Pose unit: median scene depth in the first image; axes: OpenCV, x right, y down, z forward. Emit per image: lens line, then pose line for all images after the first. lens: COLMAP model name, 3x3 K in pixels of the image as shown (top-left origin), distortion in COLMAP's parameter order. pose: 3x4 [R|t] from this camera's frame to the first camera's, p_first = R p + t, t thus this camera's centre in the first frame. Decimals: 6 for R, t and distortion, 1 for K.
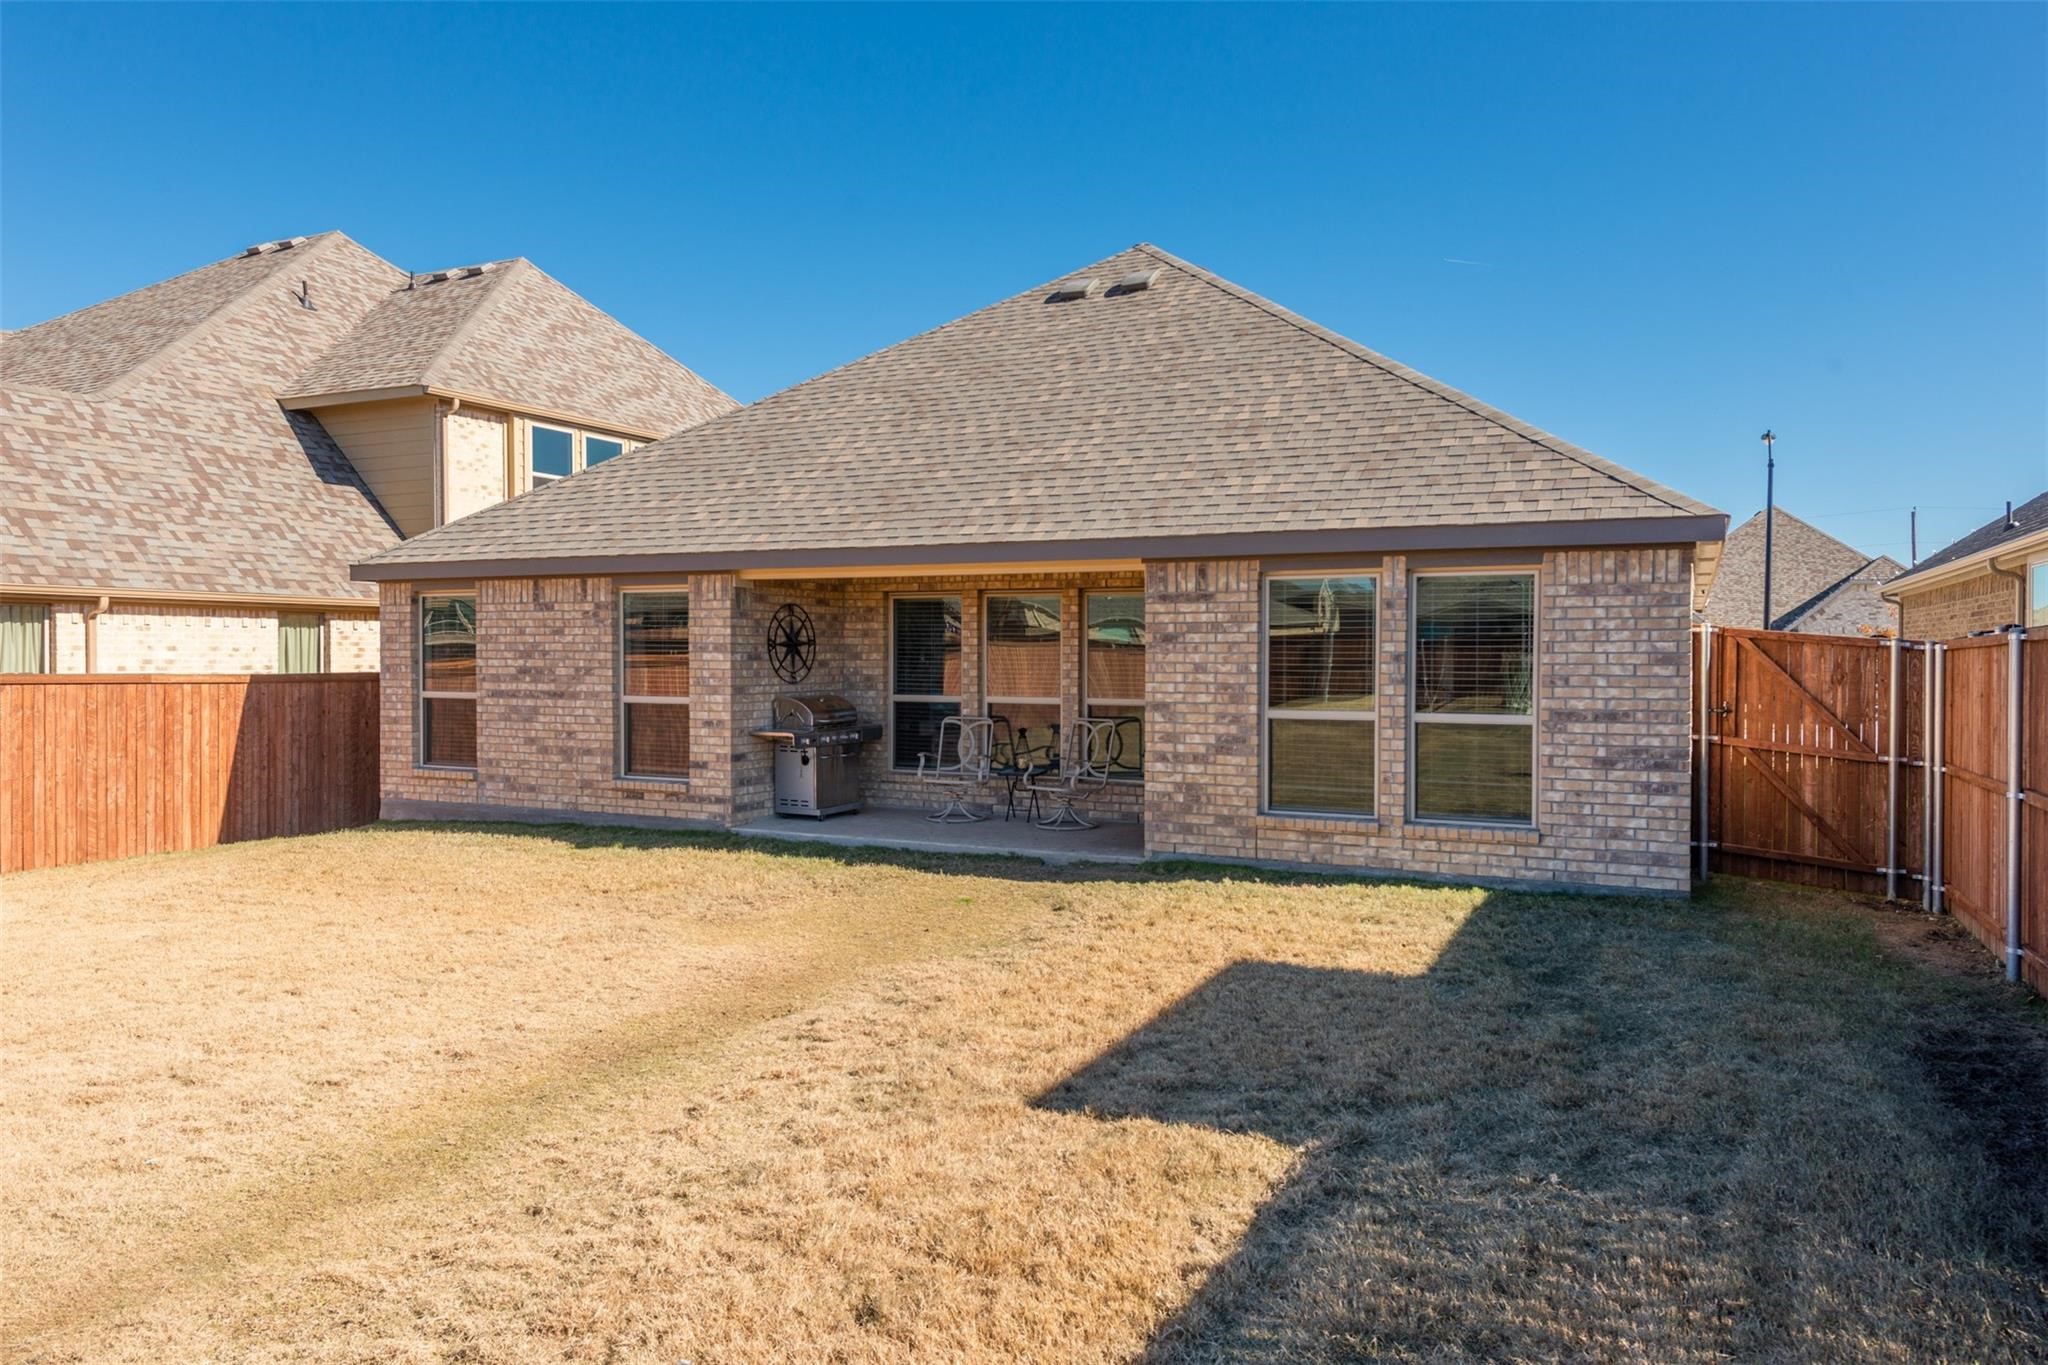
lens RADIAL K [[1360.4, 0, 1027.5], [0, 1360.4, 668.5], [0, 0, 1]] dist [0.012070, 0.000054]
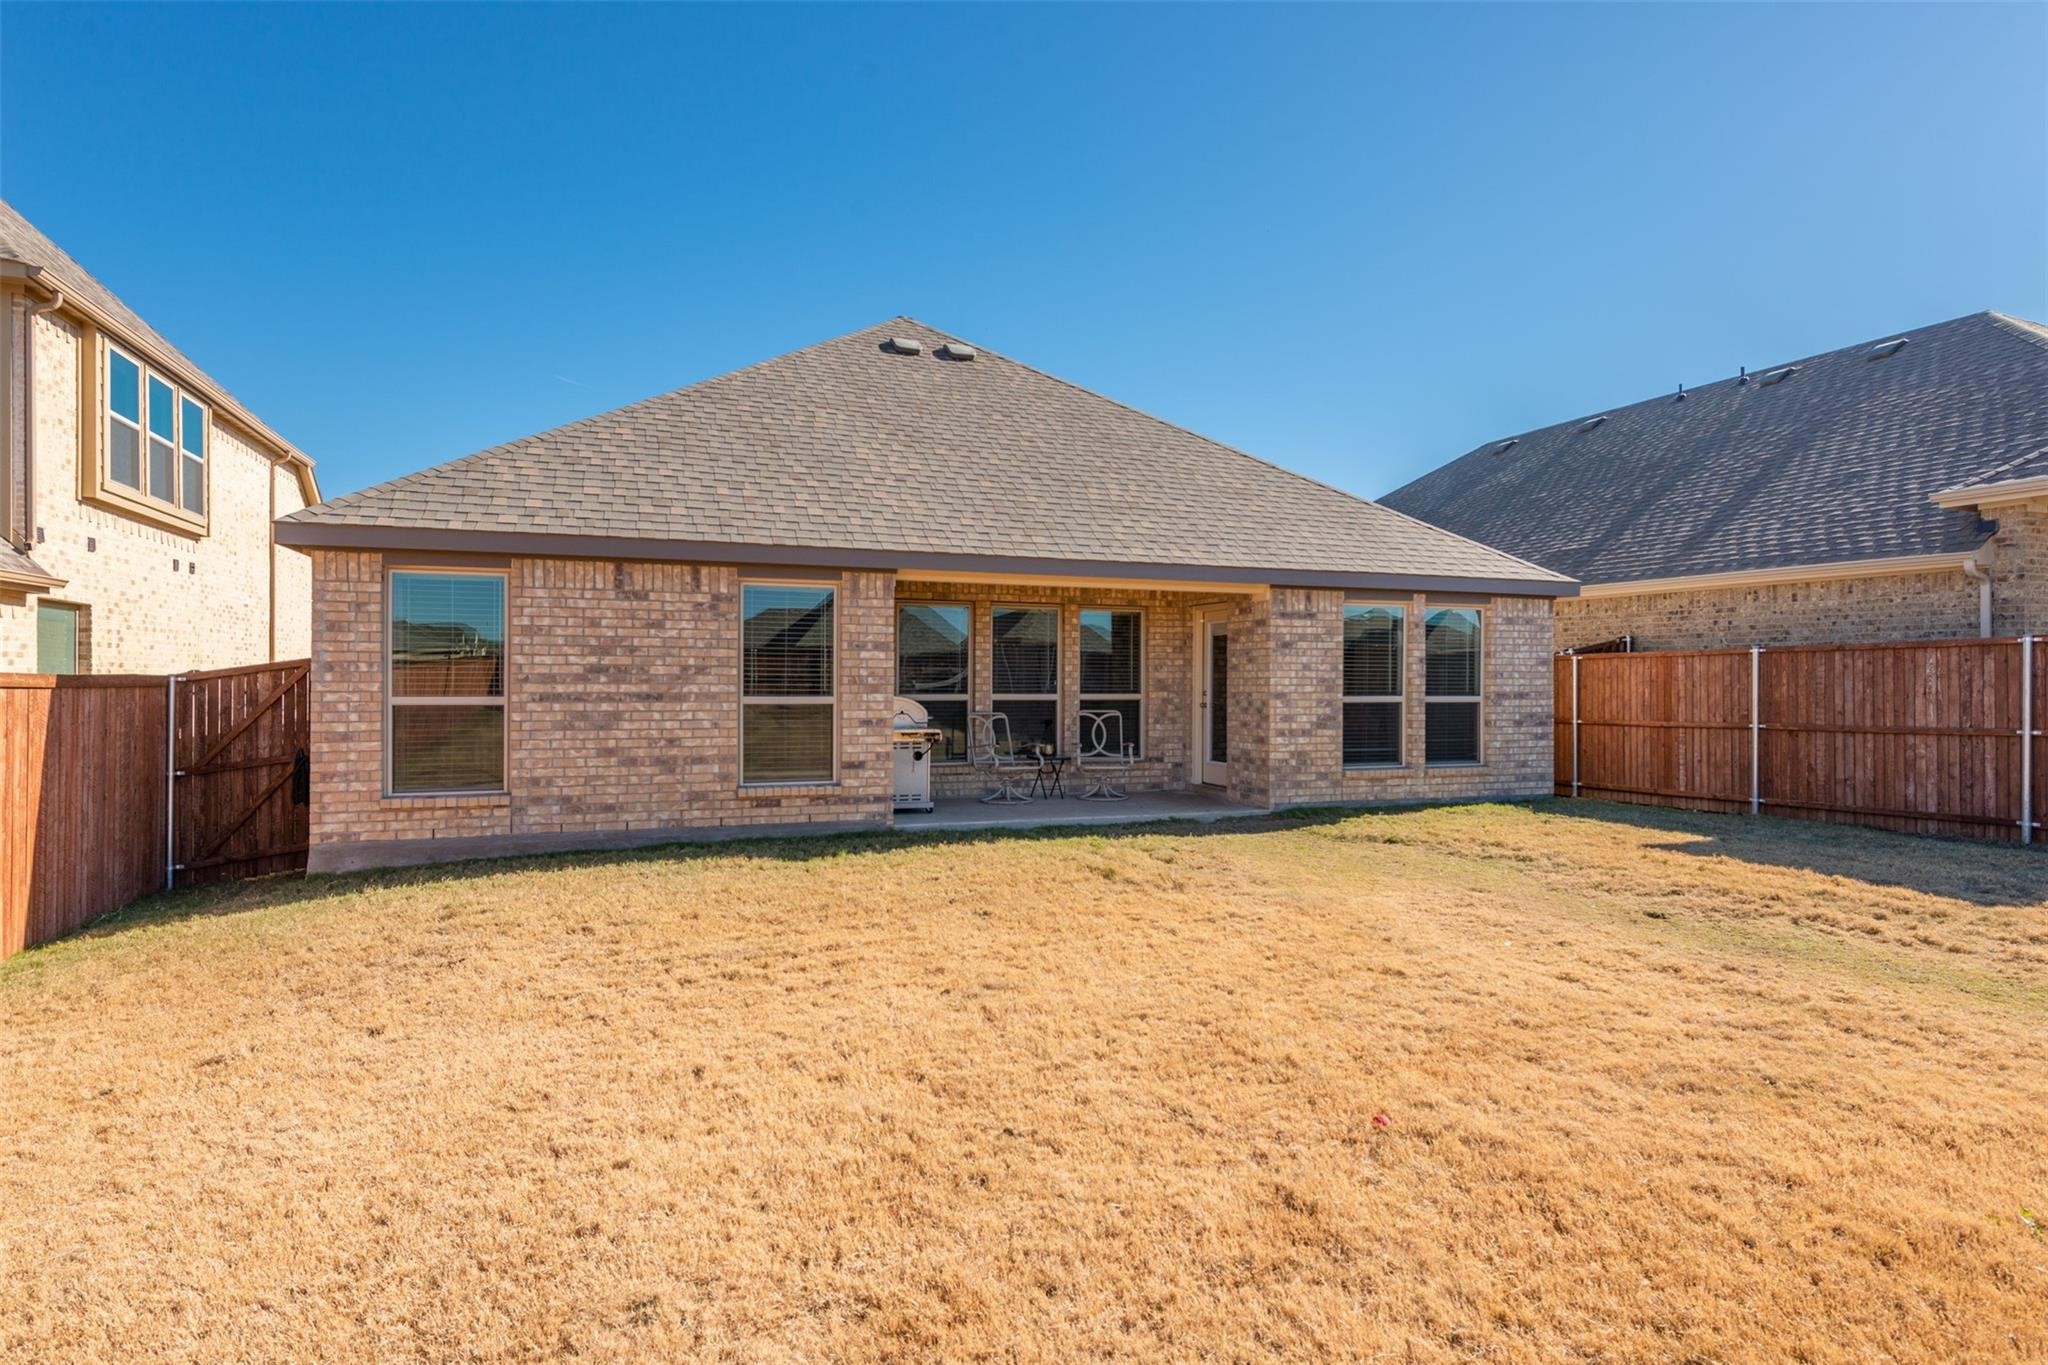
lens RADIAL K [[1095.9, 0, 1019.6], [0, 1095.9, 676.0], [0, 0, 1]] dist [0.012496, -0.006242]
pose [[0.693908, 0.002681, 0.720058, -0.716527], [0.005748, 0.999941, -0.009263, 0.014236], [-0.720040, 0.010567, 0.693852, 0.358256]]
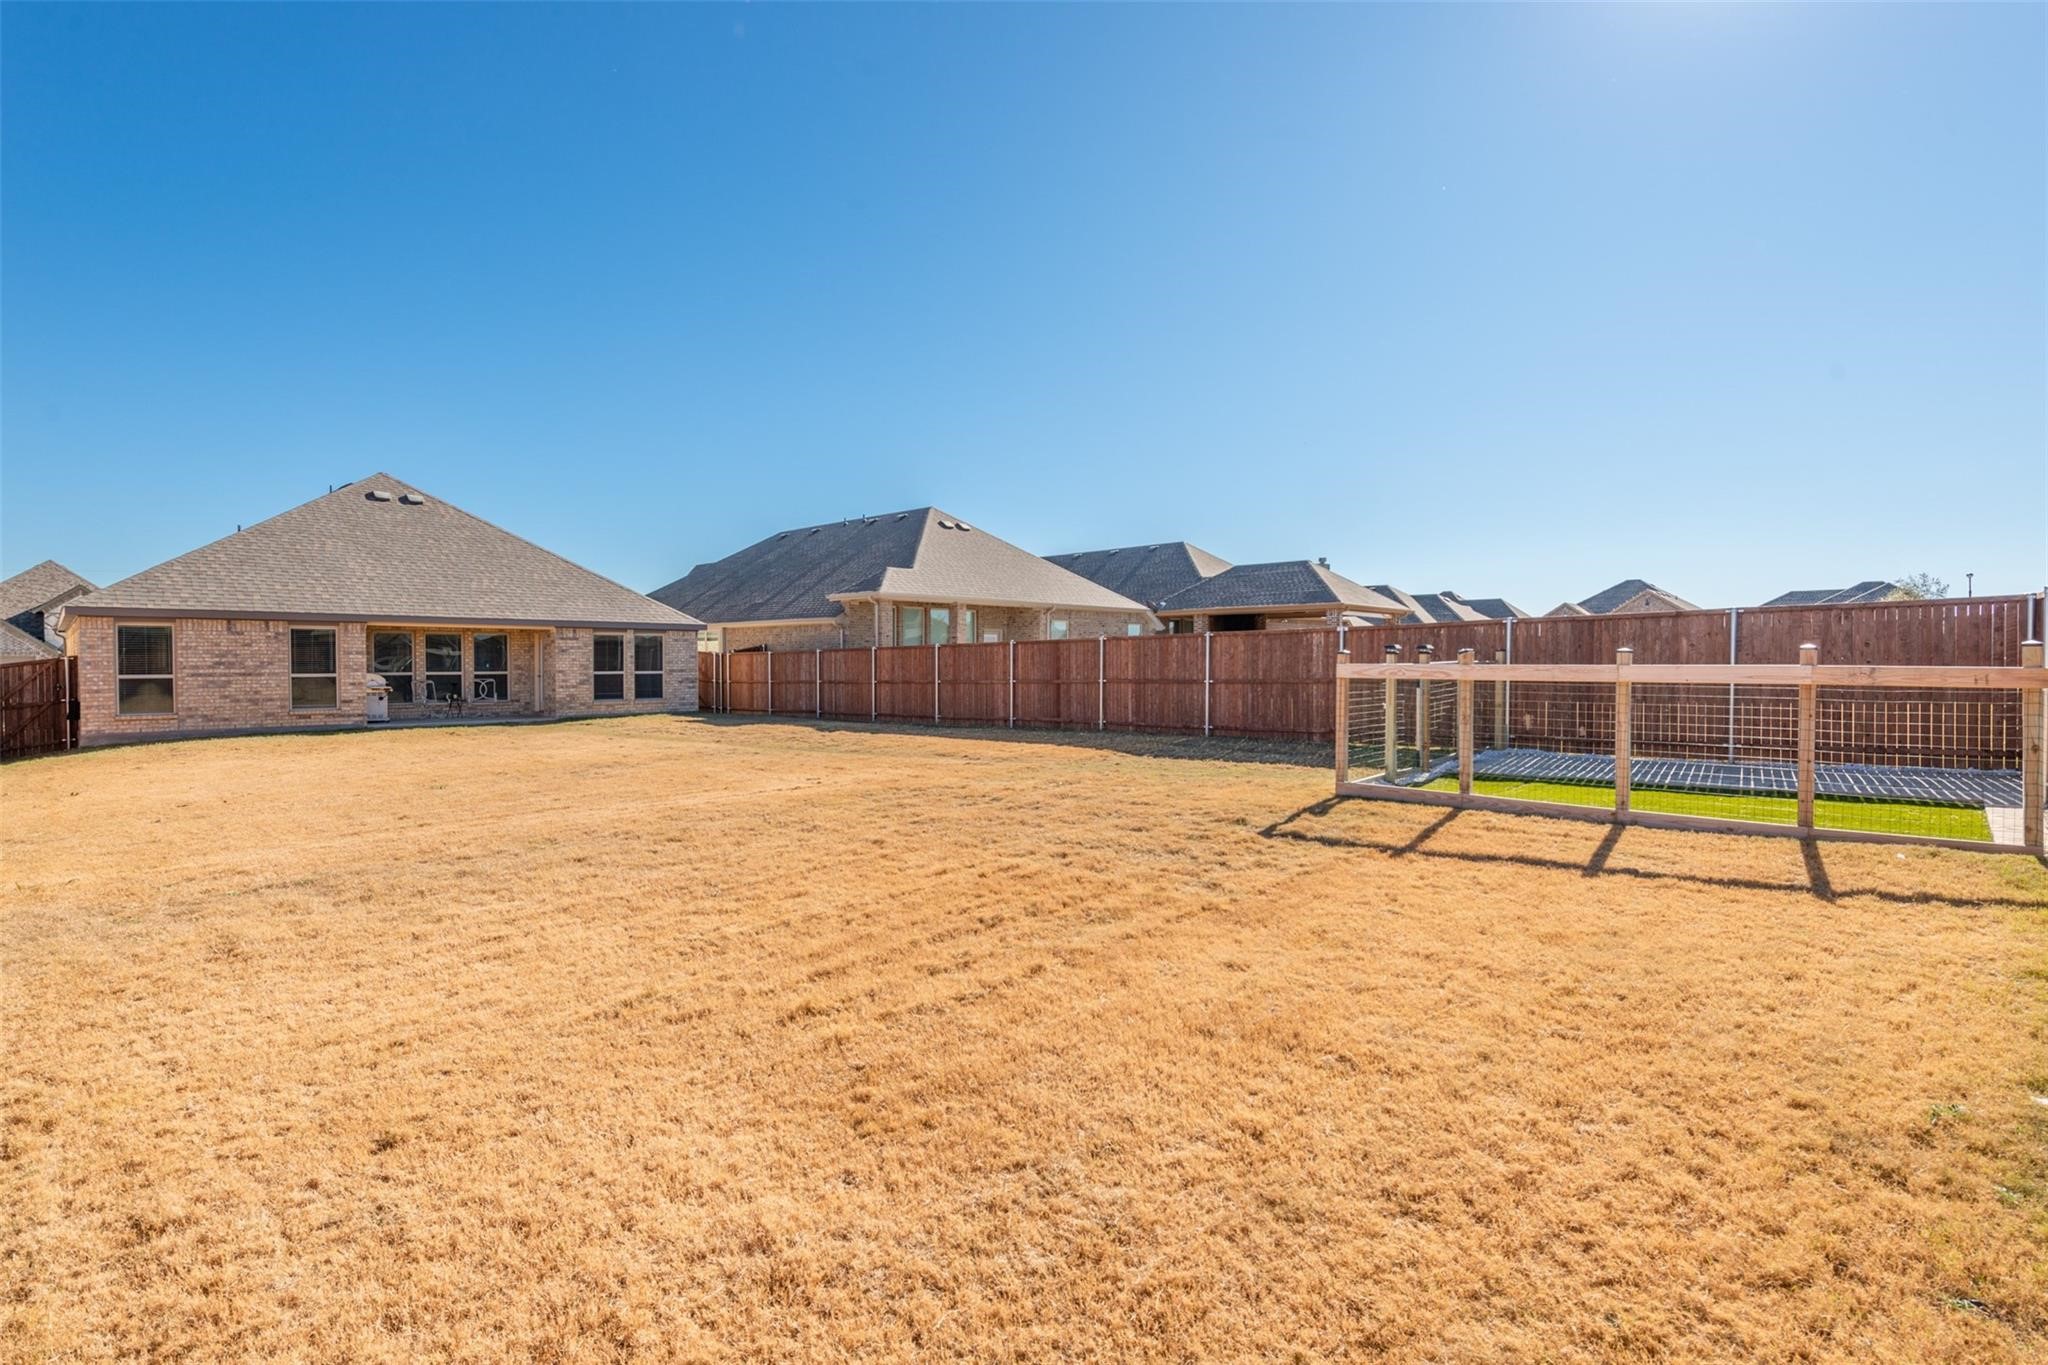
lens RADIAL K [[956.5, 0, 1013.2], [0, 956.5, 676.0], [0, 0, 1]] dist [0.045727, -0.025425]
pose [[0.334301, -0.018765, 0.942279, -1.445755], [0.011018, 0.999811, 0.016002, 0.010972], [-0.942402, 0.005033, 0.334445, -0.678388]]
